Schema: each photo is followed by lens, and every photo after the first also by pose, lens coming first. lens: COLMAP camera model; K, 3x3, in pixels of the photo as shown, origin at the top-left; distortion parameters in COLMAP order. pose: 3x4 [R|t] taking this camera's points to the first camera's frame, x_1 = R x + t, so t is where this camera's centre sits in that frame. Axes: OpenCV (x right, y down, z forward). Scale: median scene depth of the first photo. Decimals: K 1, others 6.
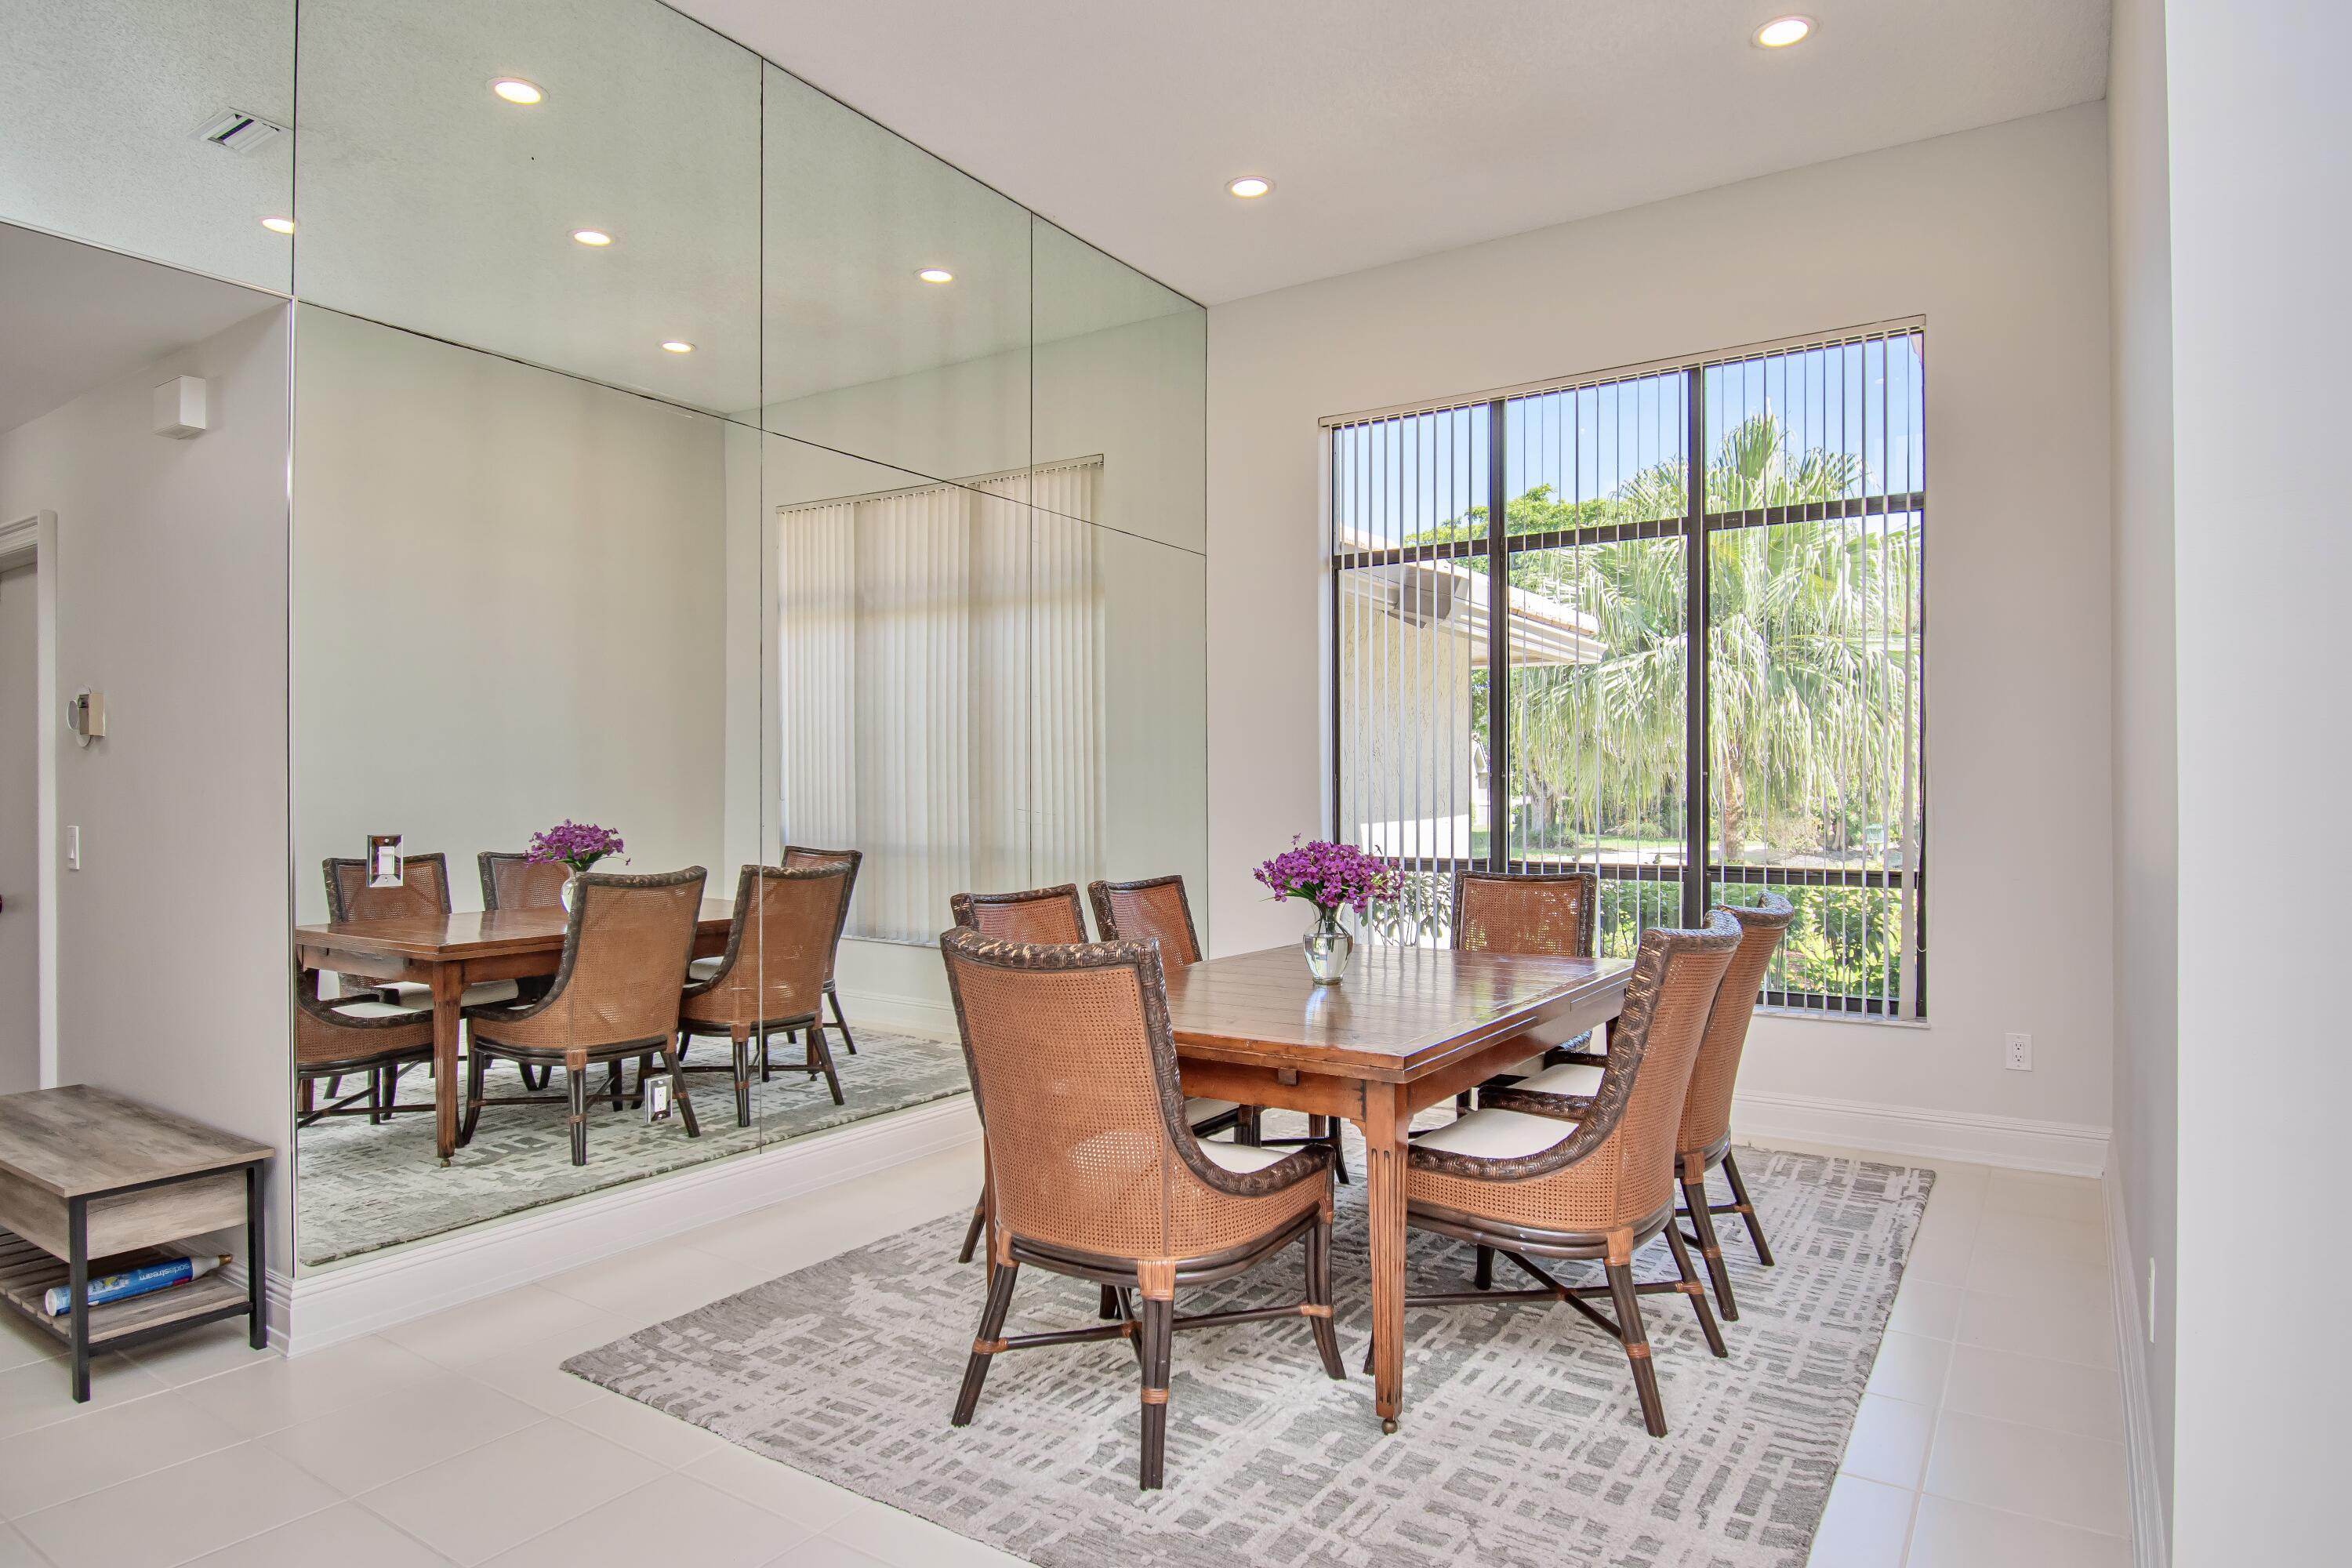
lens RADIAL K [[1331.1, 0, 1176.0], [0, 1331.1, 784.0], [0, 0, 1]] dist [0.032308, -0.039216]
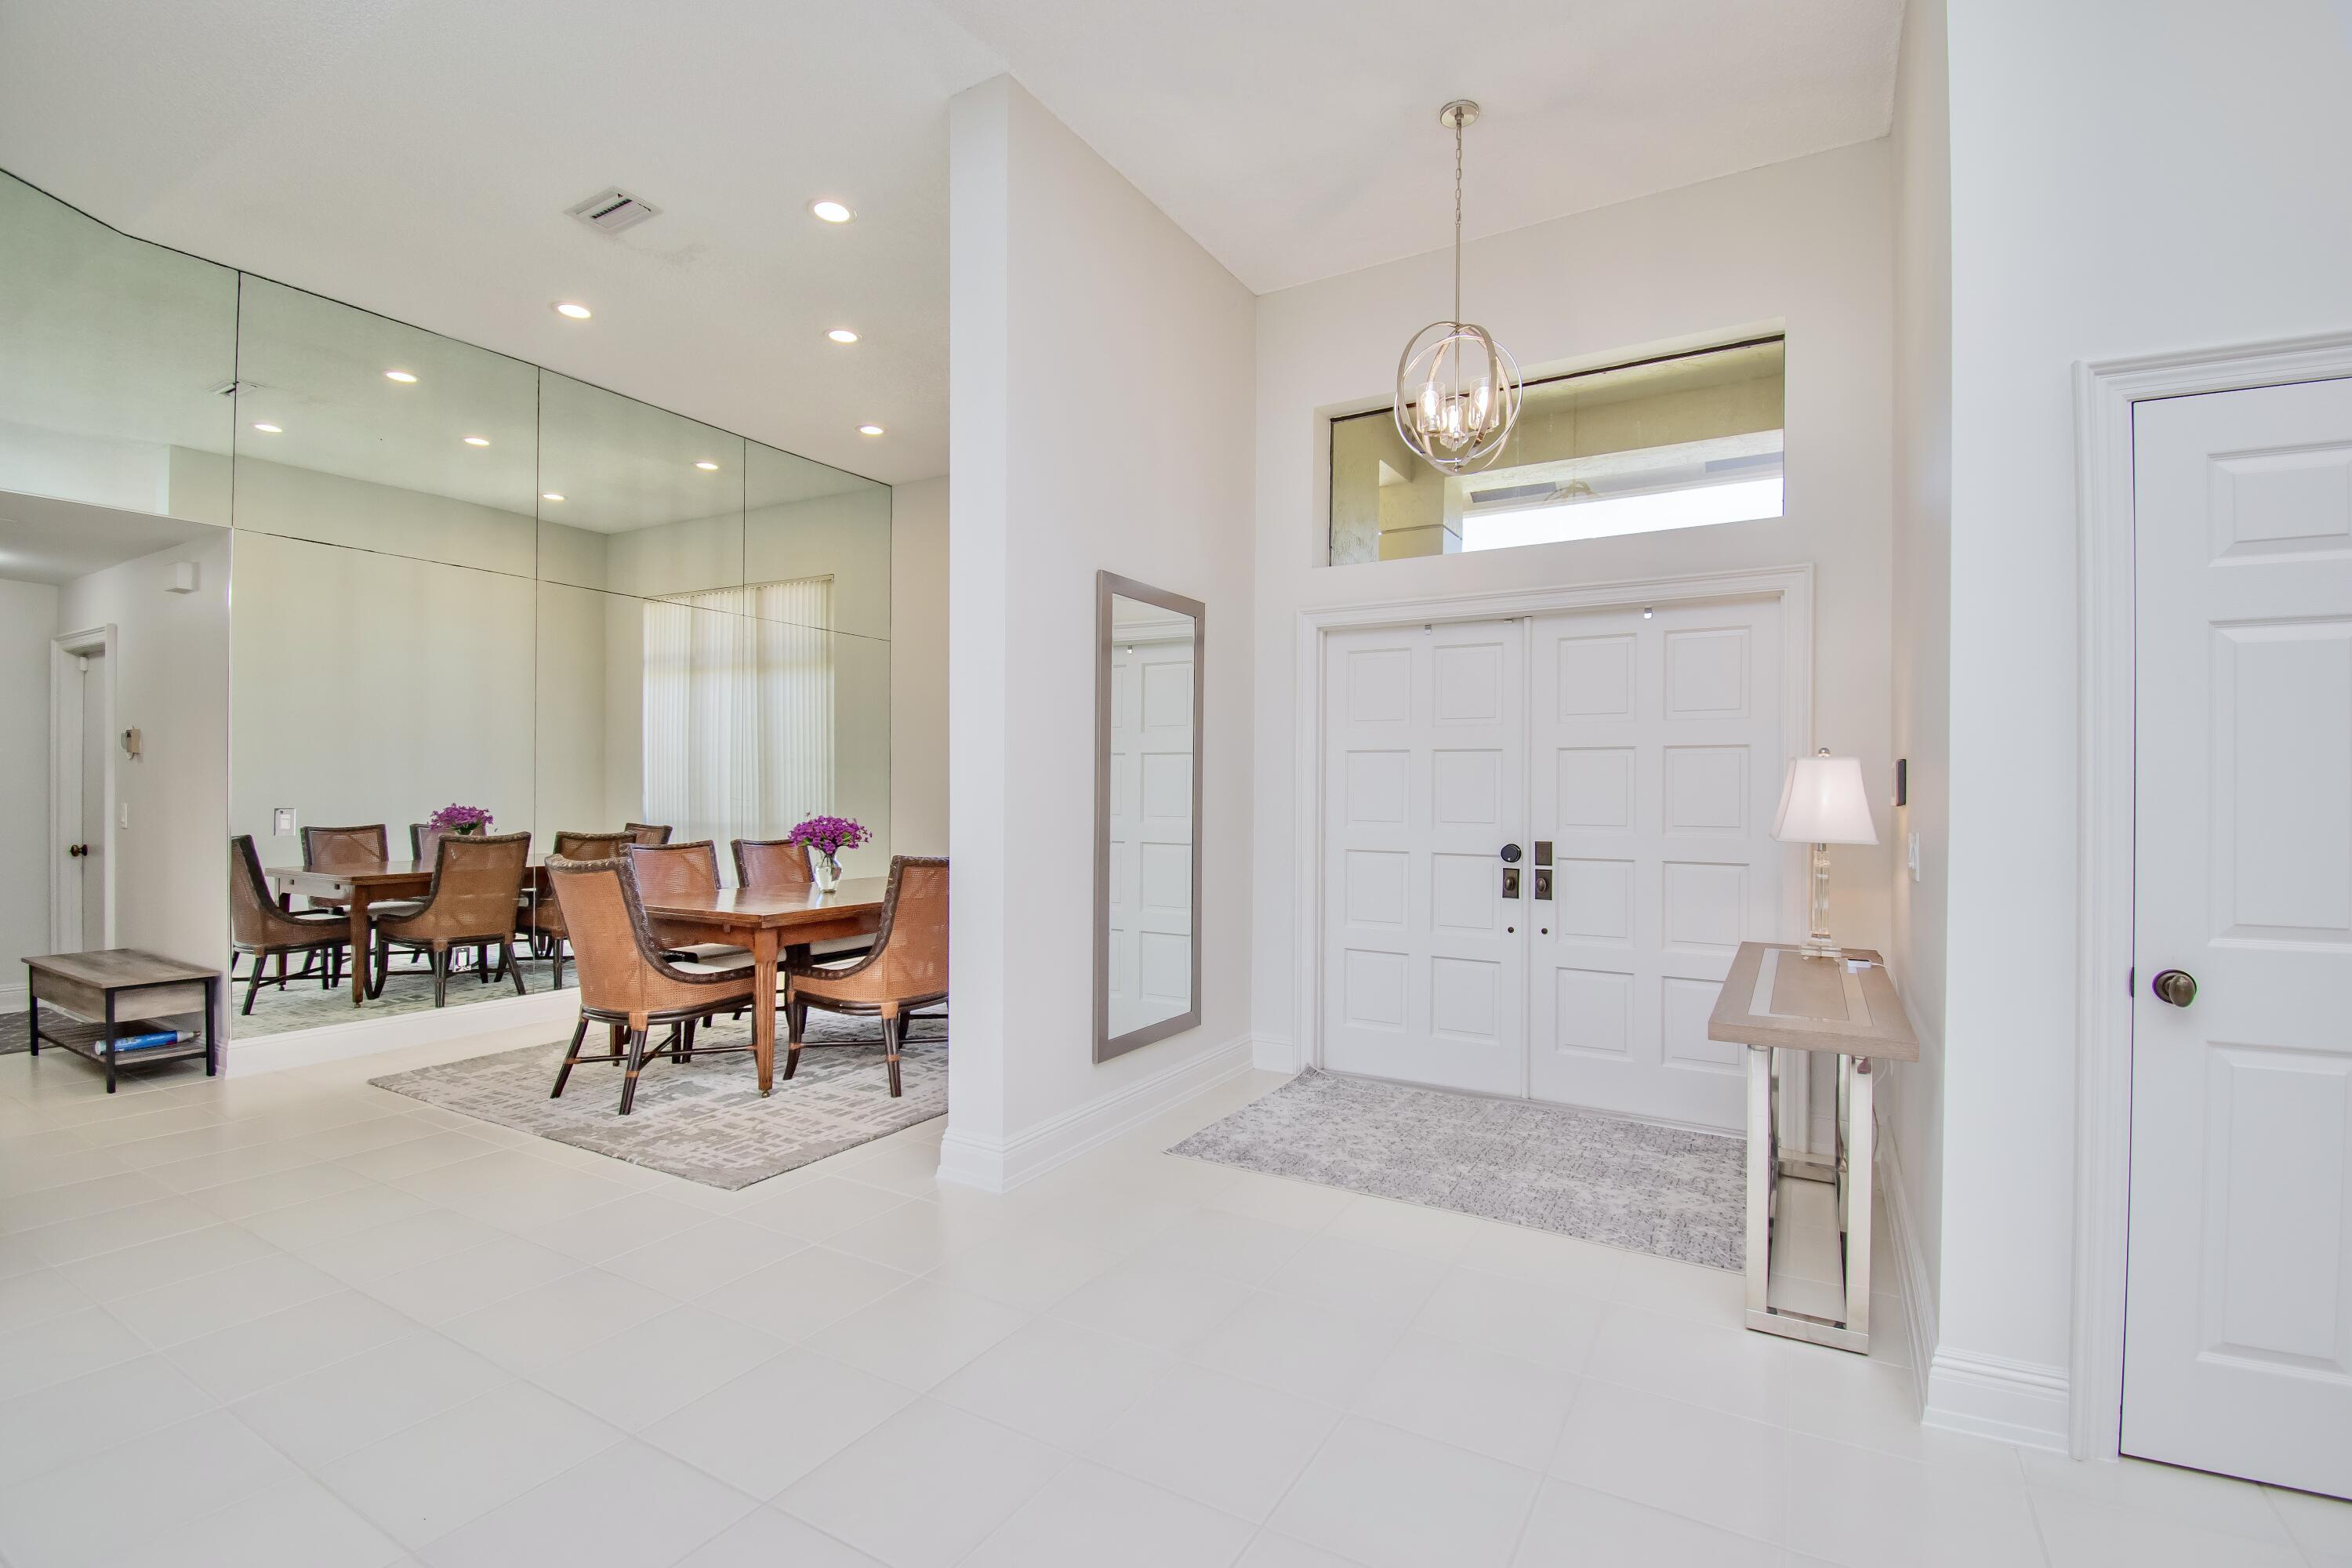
lens RADIAL K [[1060.0, 0, 1176.0], [0, 1060.0, 784.0], [0, 0, 1]] dist [0.022135, -0.027717]
pose [[0.998339, 0.007377, 0.057144, 0.598601], [-0.007372, 0.999973, -0.000291, -0.004799], [-0.057145, -0.000131, 0.998366, -0.583679]]
